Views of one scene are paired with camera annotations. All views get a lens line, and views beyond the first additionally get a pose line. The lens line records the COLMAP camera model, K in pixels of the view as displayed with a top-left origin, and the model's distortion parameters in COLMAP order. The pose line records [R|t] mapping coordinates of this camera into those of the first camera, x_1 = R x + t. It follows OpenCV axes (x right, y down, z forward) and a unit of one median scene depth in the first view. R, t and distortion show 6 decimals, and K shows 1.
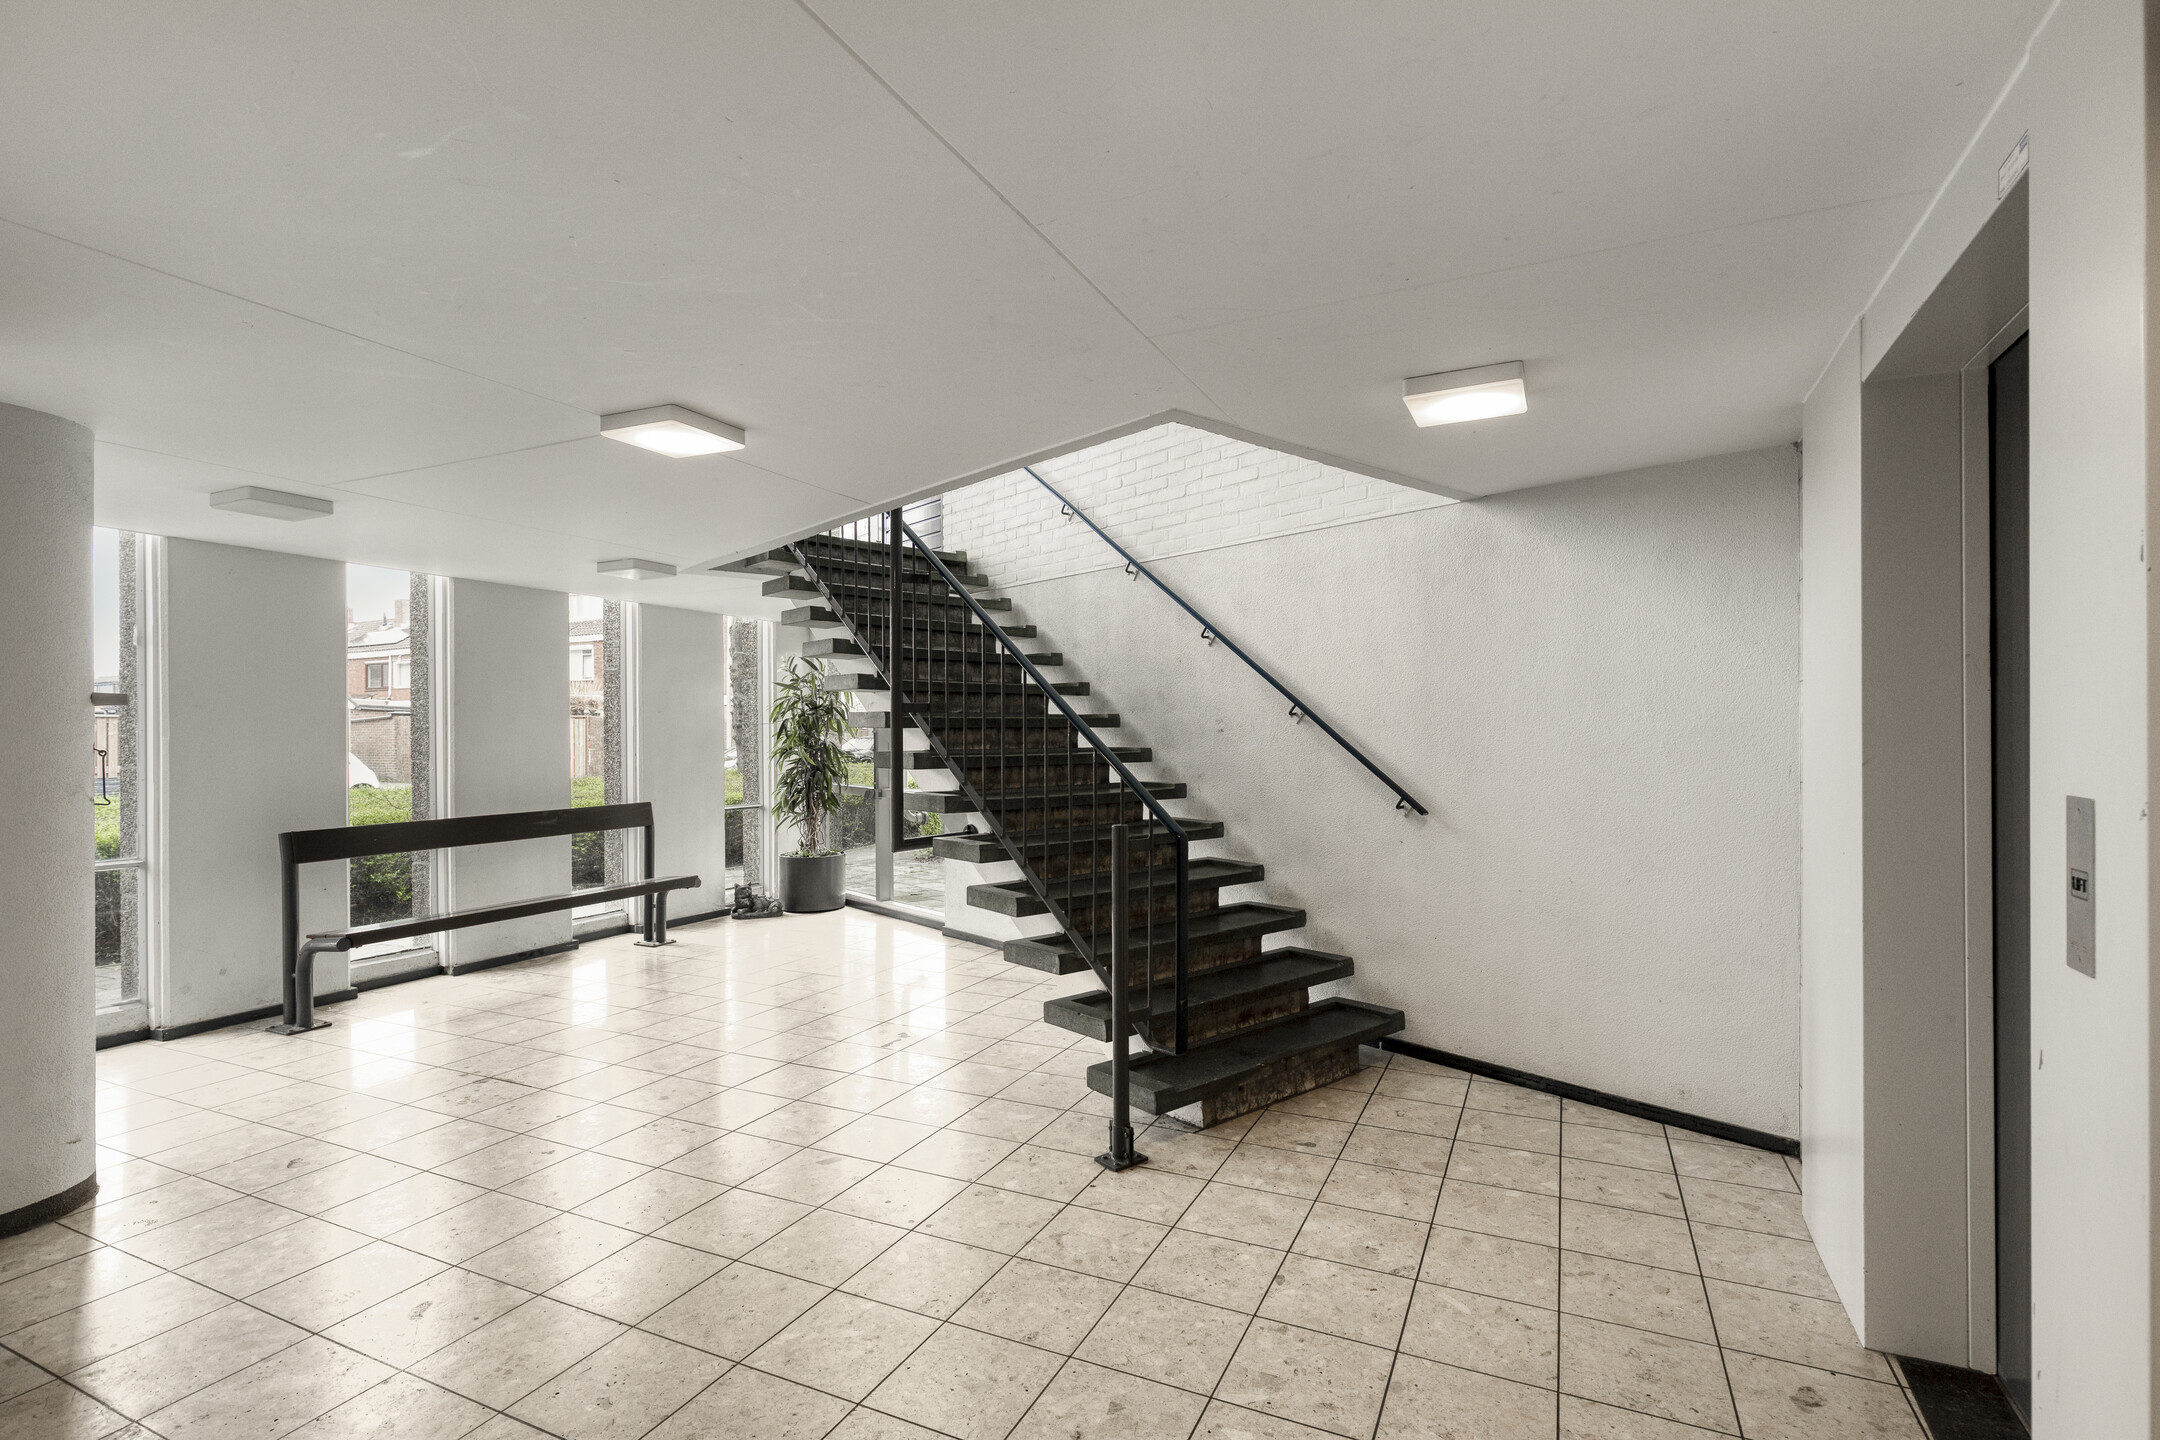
lens RADIAL K [[1014.4, 0, 1081.0], [0, 1014.4, 745.2], [0, 0, 1]] dist [0.000471, -0.000111]
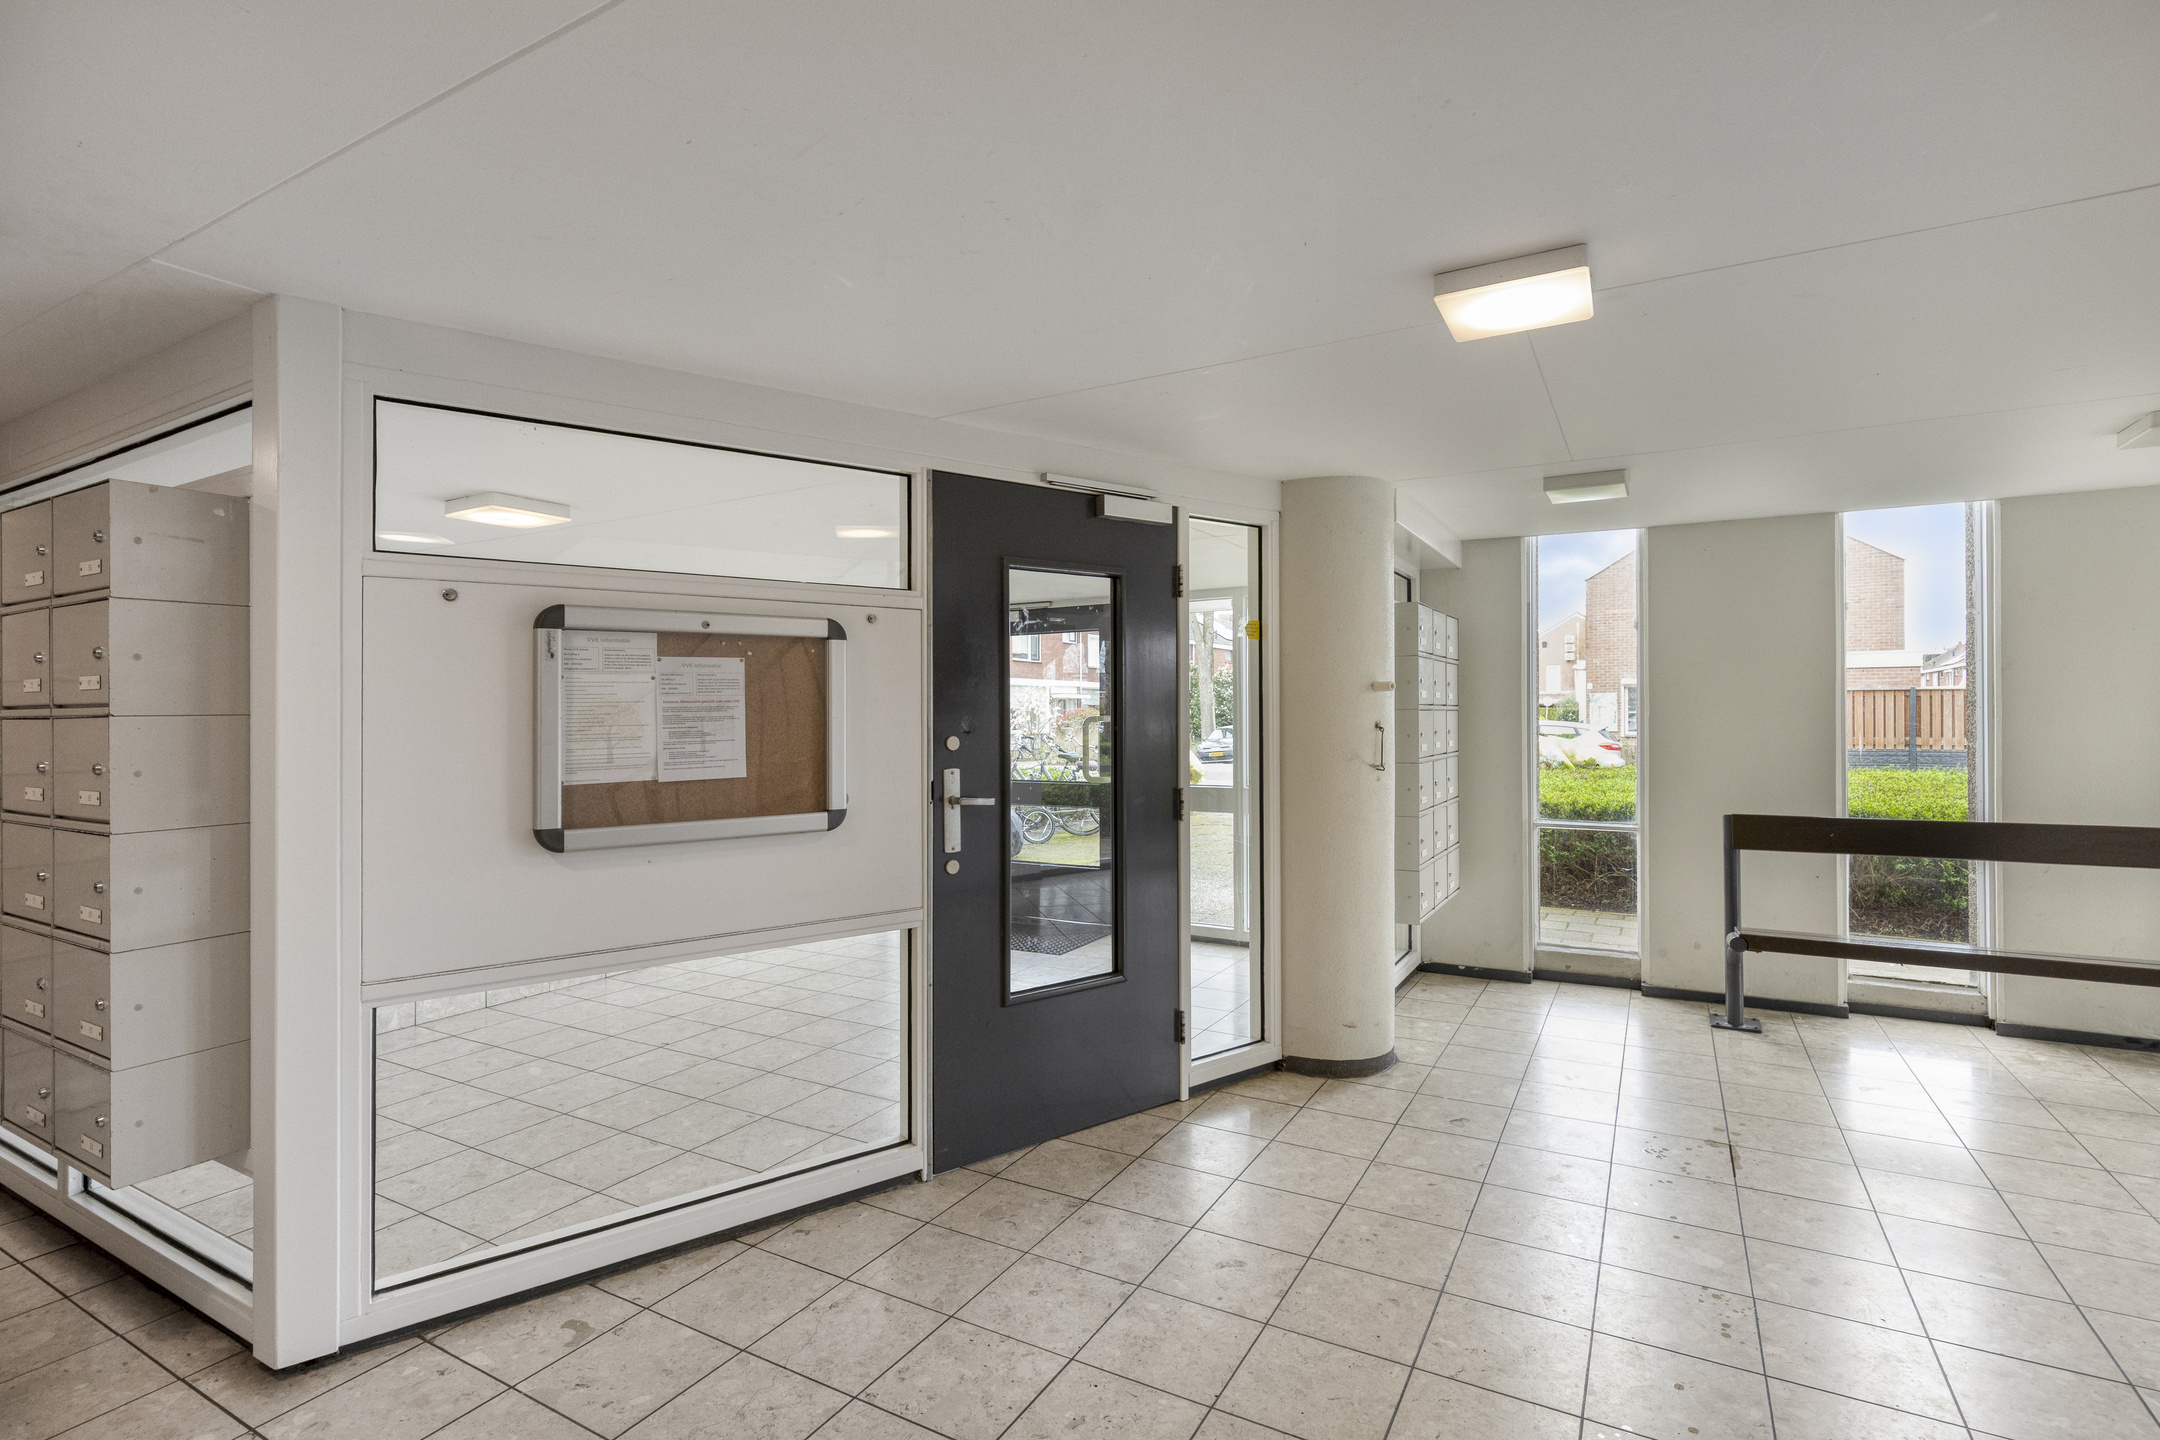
lens RADIAL K [[1010.9, 0, 1080.0], [0, 1010.9, 720.0], [0, 0, 1]] dist [0.001602, 0.000137]
pose [[-0.086455, 0.004923, -0.996244, 0.208643], [-0.000989, 0.999987, 0.005028, -0.006106], [0.996255, 0.001420, -0.086449, 0.478975]]
